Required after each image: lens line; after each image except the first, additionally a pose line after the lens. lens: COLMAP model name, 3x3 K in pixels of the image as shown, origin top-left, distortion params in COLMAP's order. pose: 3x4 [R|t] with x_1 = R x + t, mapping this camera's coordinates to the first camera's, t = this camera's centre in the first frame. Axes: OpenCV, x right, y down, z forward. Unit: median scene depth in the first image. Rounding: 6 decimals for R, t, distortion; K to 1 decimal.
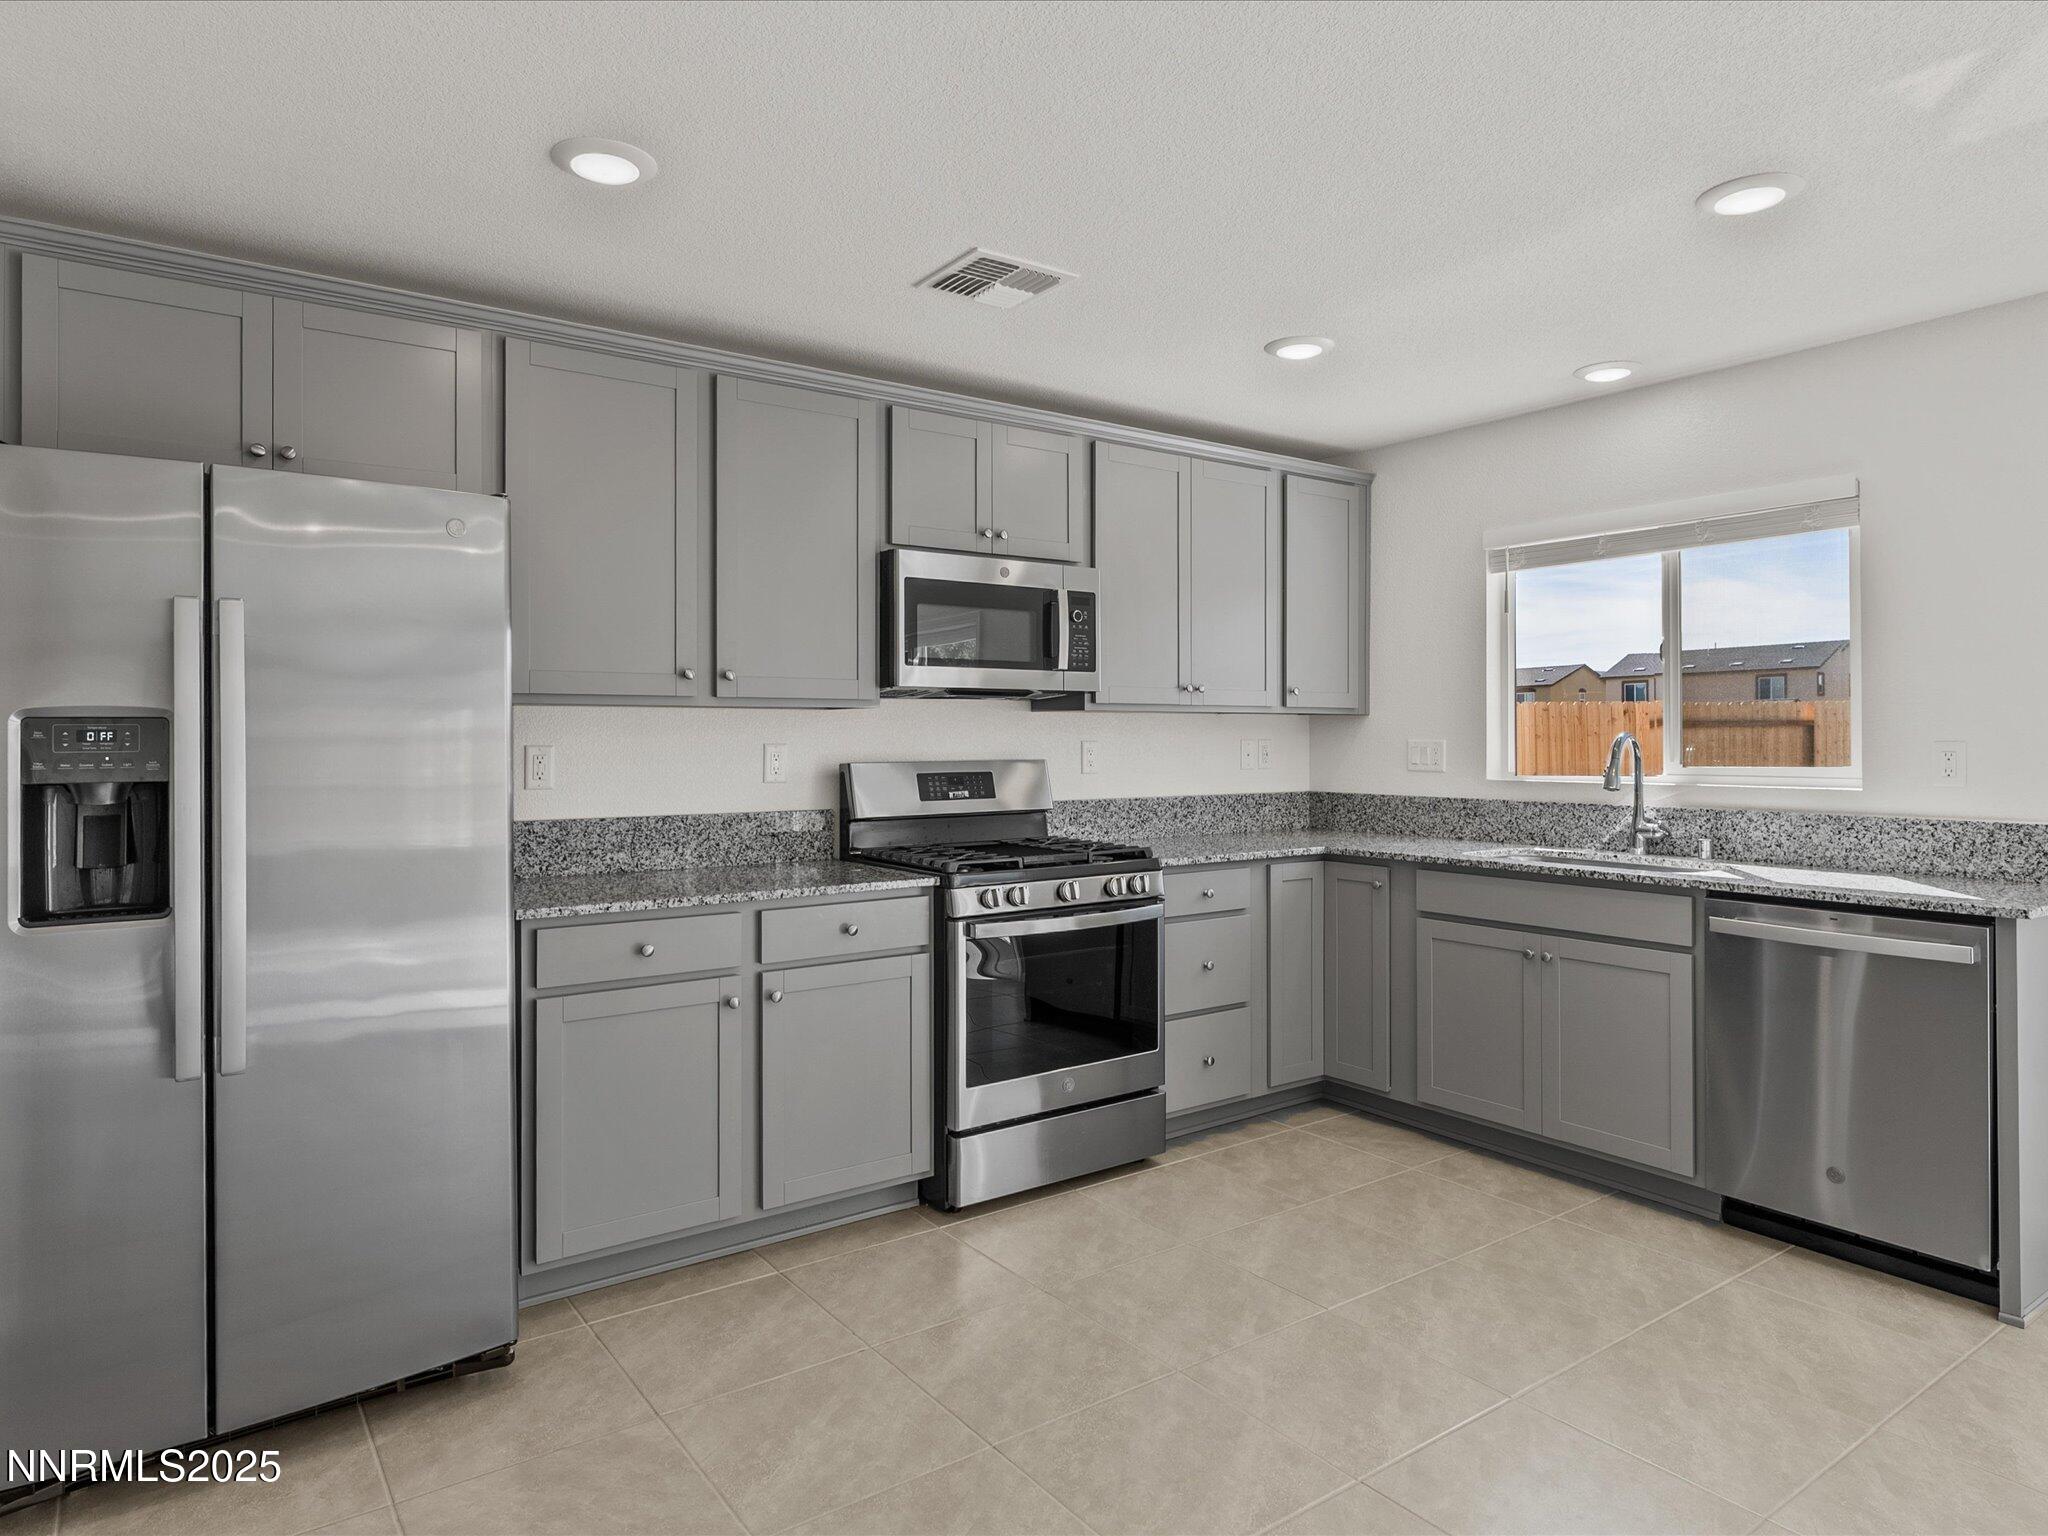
lens RADIAL K [[1233.9, 0, 1021.6], [0, 1233.9, 728.9], [0, 0, 1]] dist [-0.001561, -0.002078]
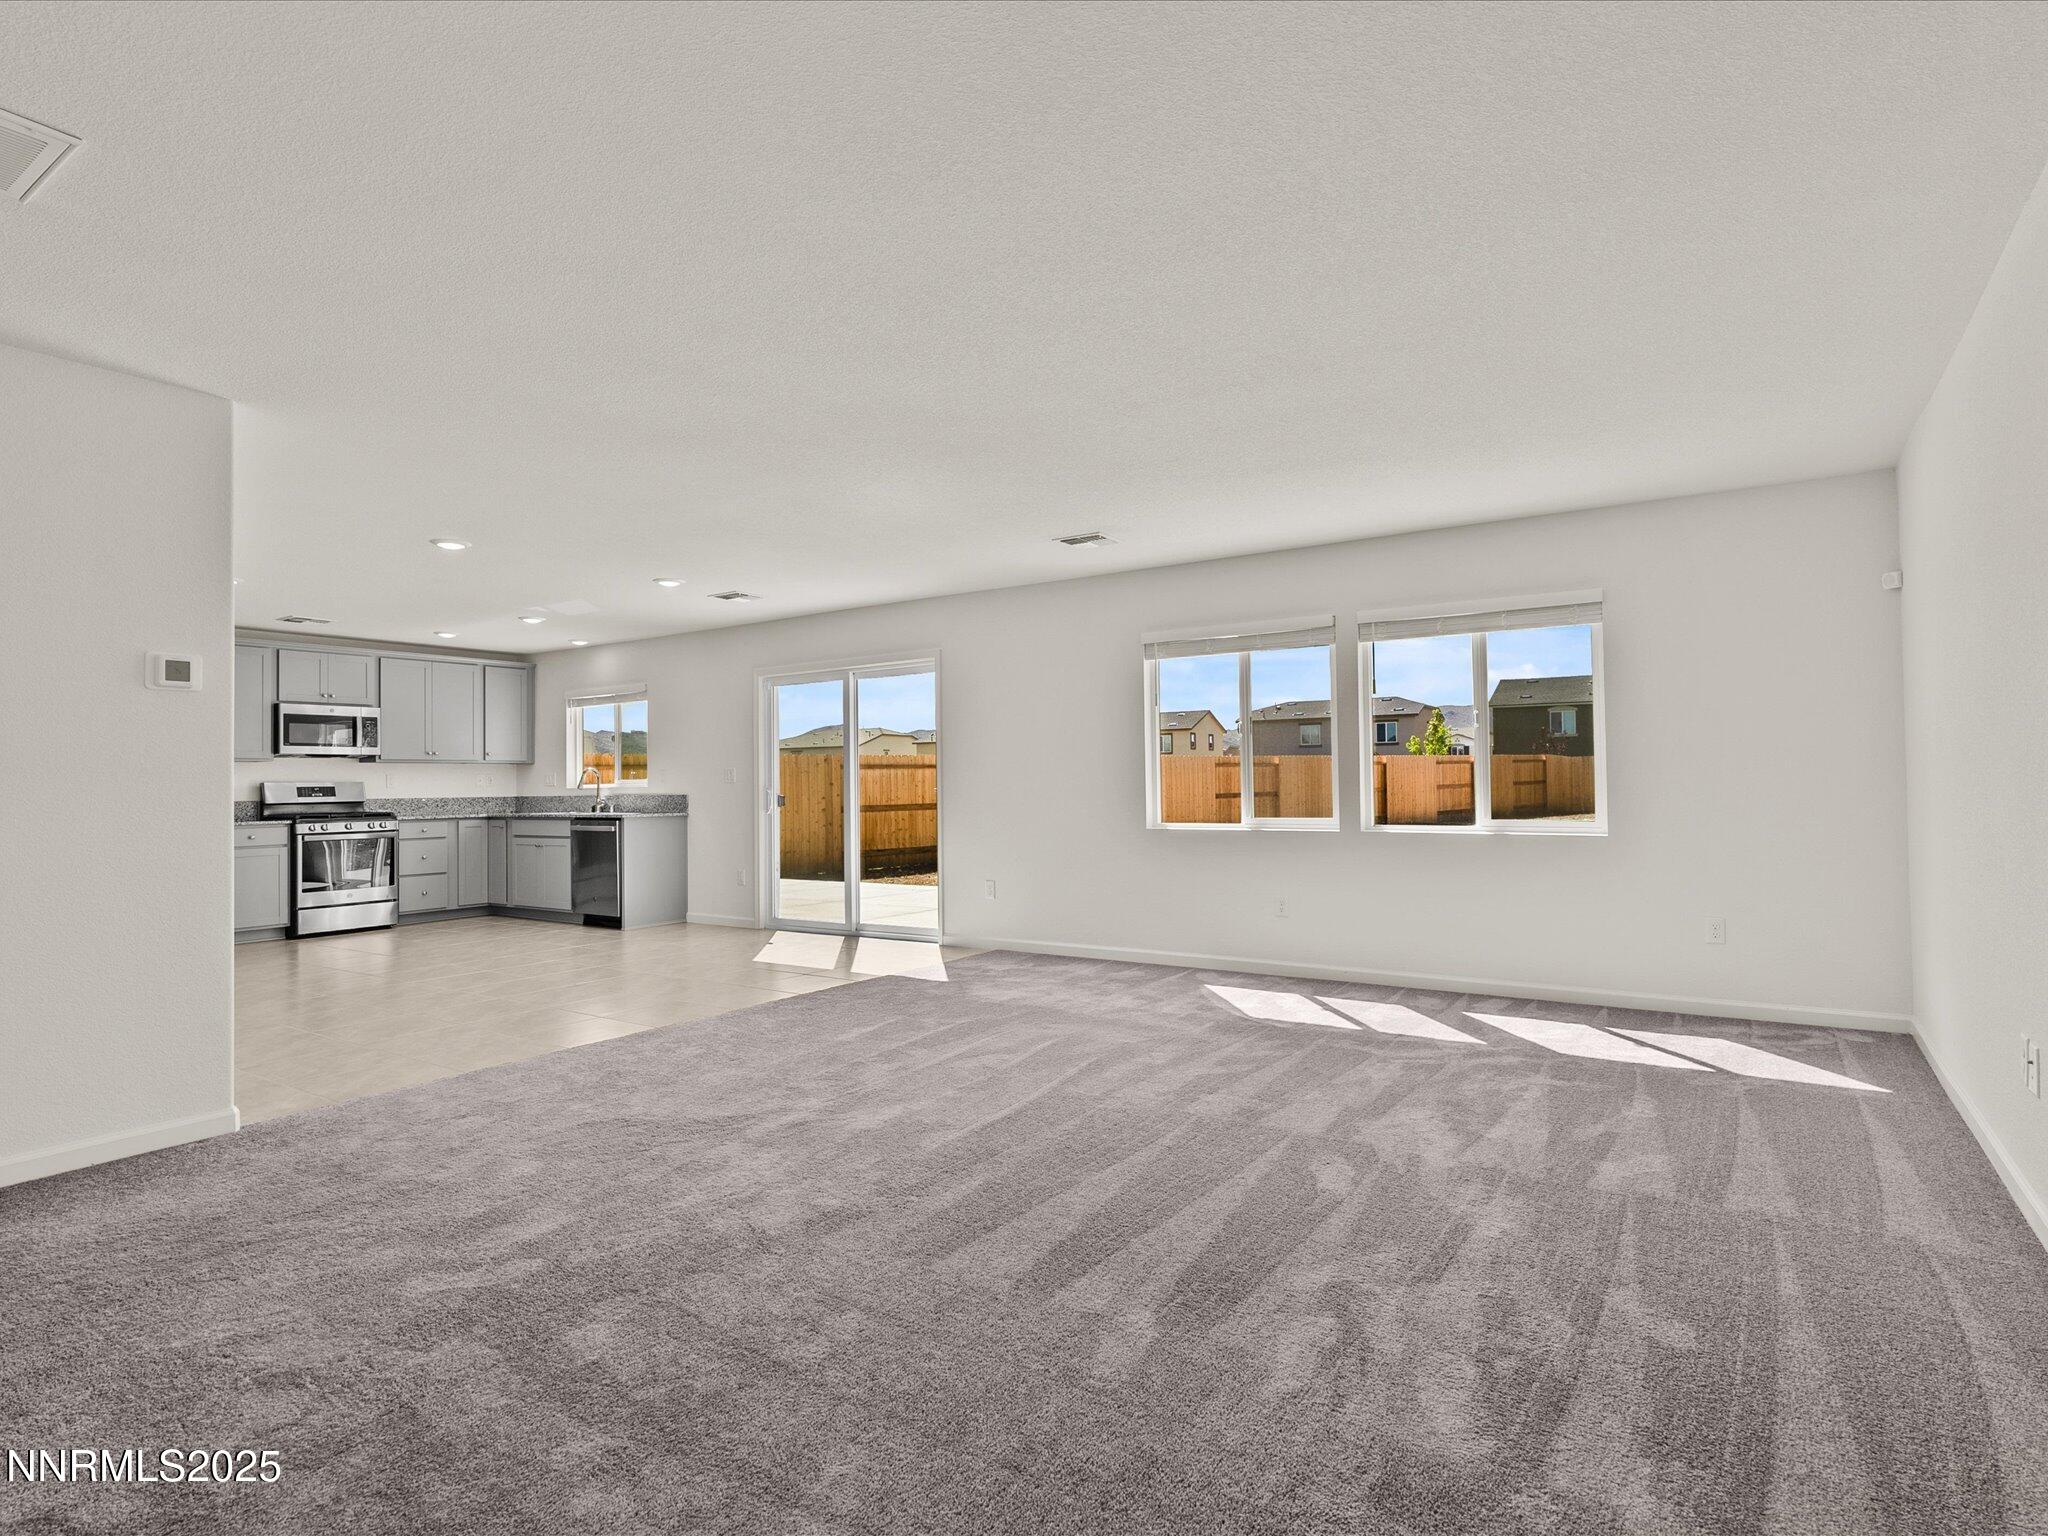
lens RADIAL K [[1063.6, 0, 1019.6], [0, 1063.6, 766.2], [0, 0, 1]] dist [-0.005985, -0.000487]
pose [[0.937526, -0.006925, 0.347846, 0.590263], [0.011564, 0.999870, -0.011262, 0.037238], [-0.347723, 0.014581, 0.937484, -1.691952]]
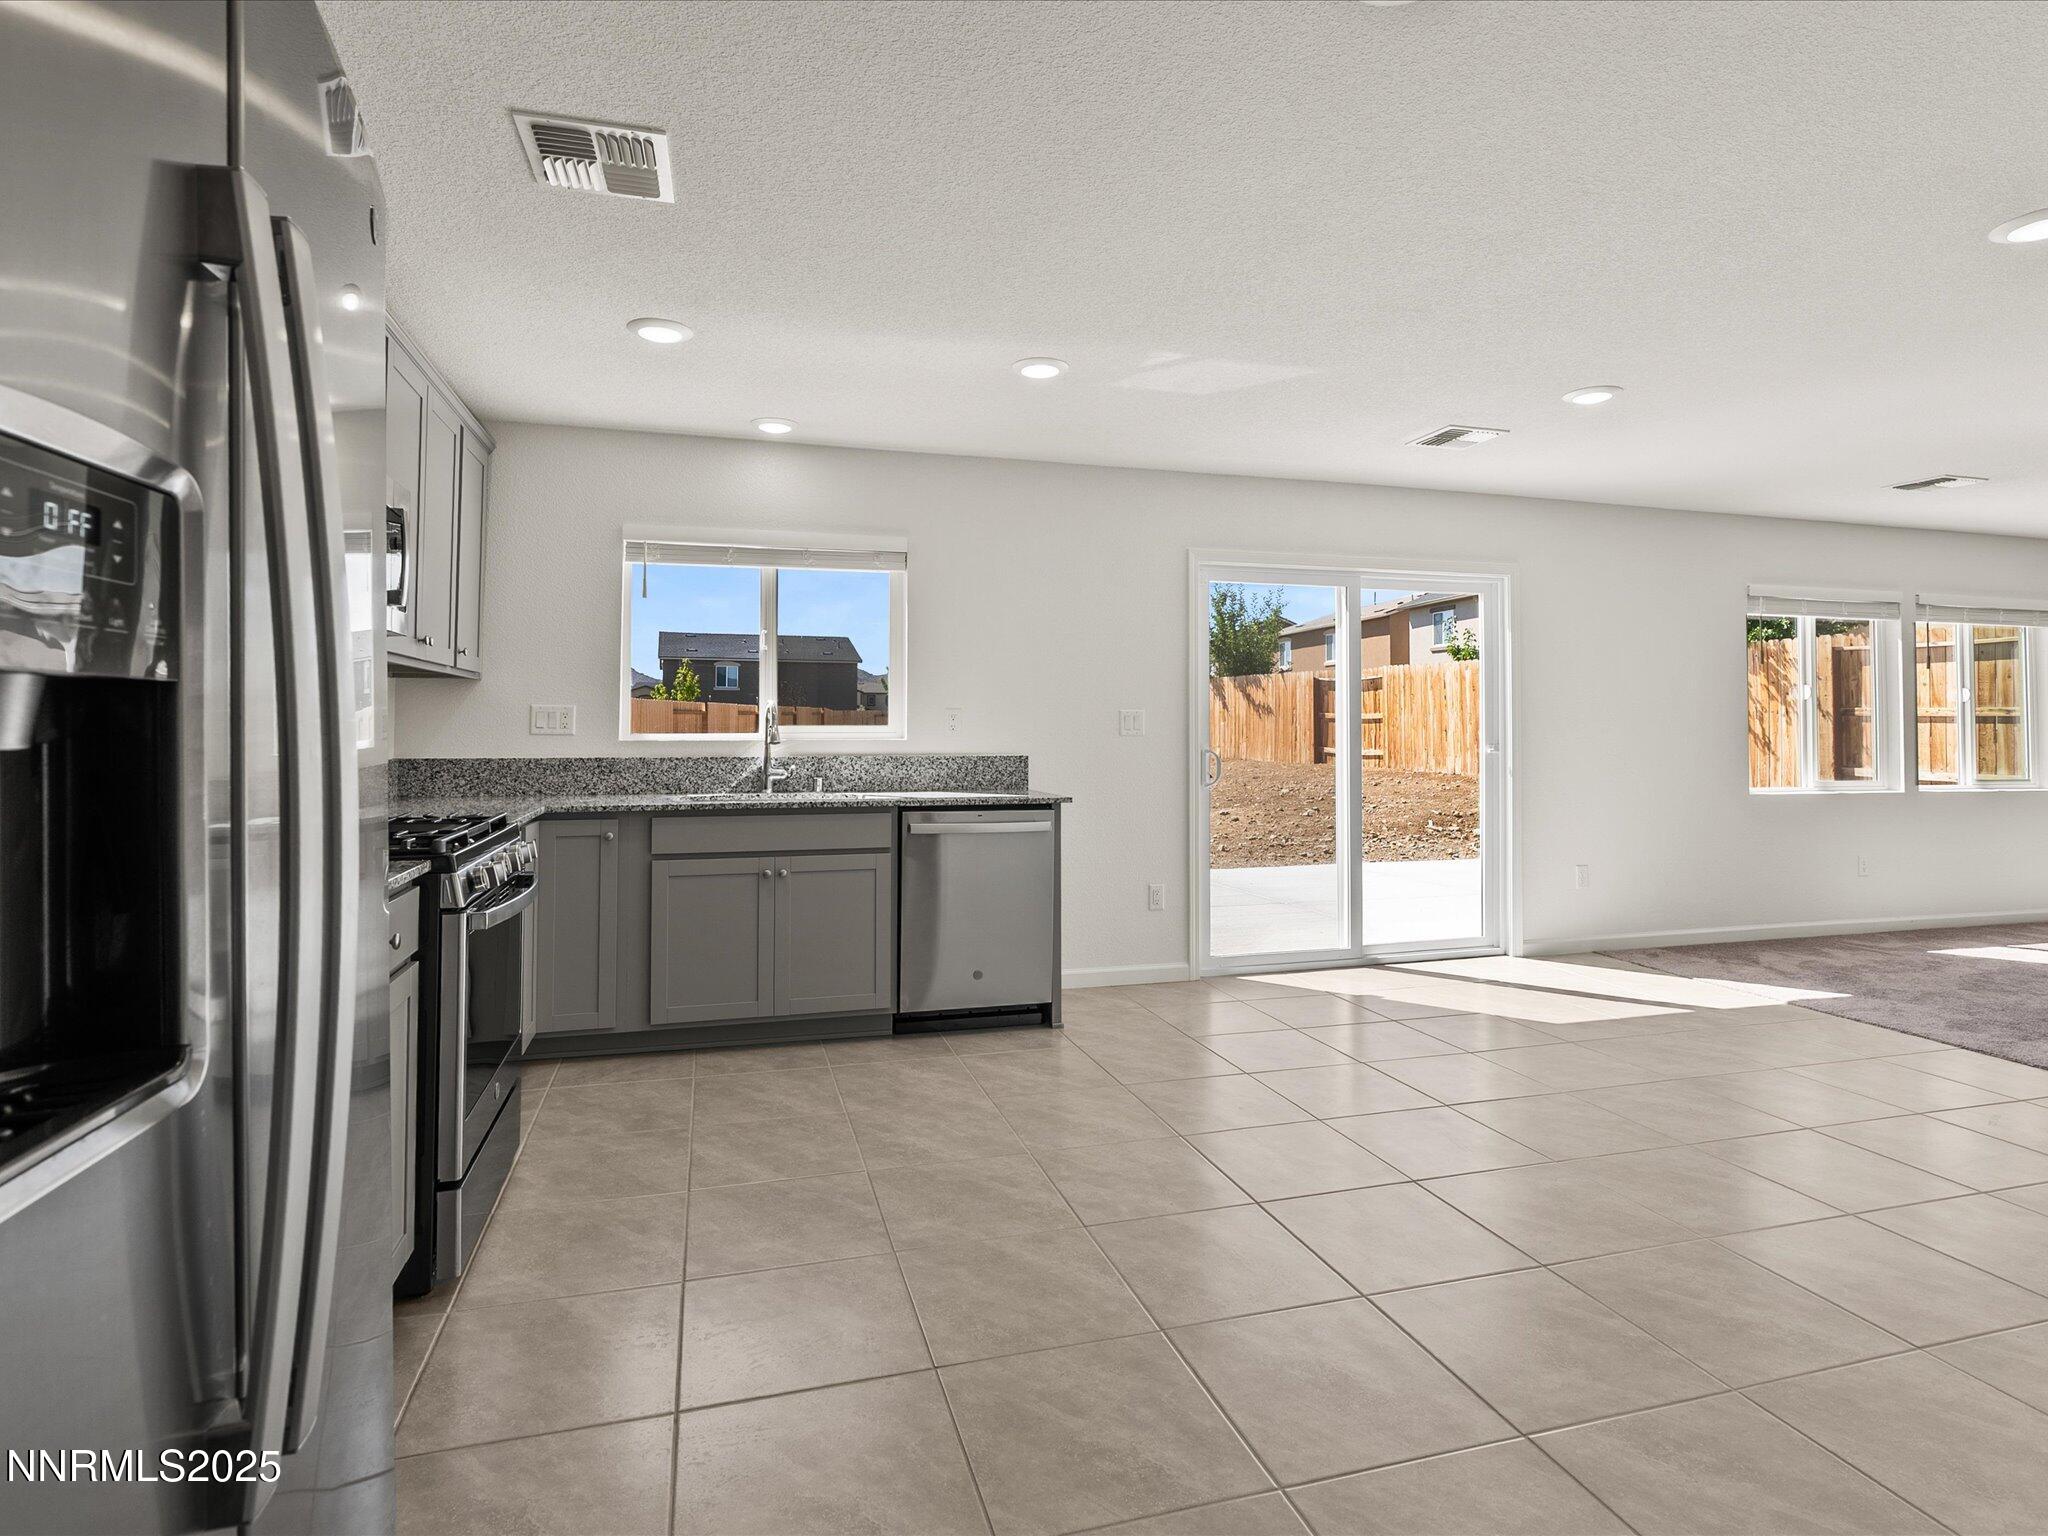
lens RADIAL K [[1063.6, 0, 1015.8], [0, 1063.6, 697.5], [0, 0, 1]] dist [-0.005985, -0.000487]
pose [[0.340813, 0.028347, 0.939704, -0.507666], [-0.009495, 0.999598, -0.026710, 0.028836], [-0.940083, 0.000181, 0.340945, 0.381574]]
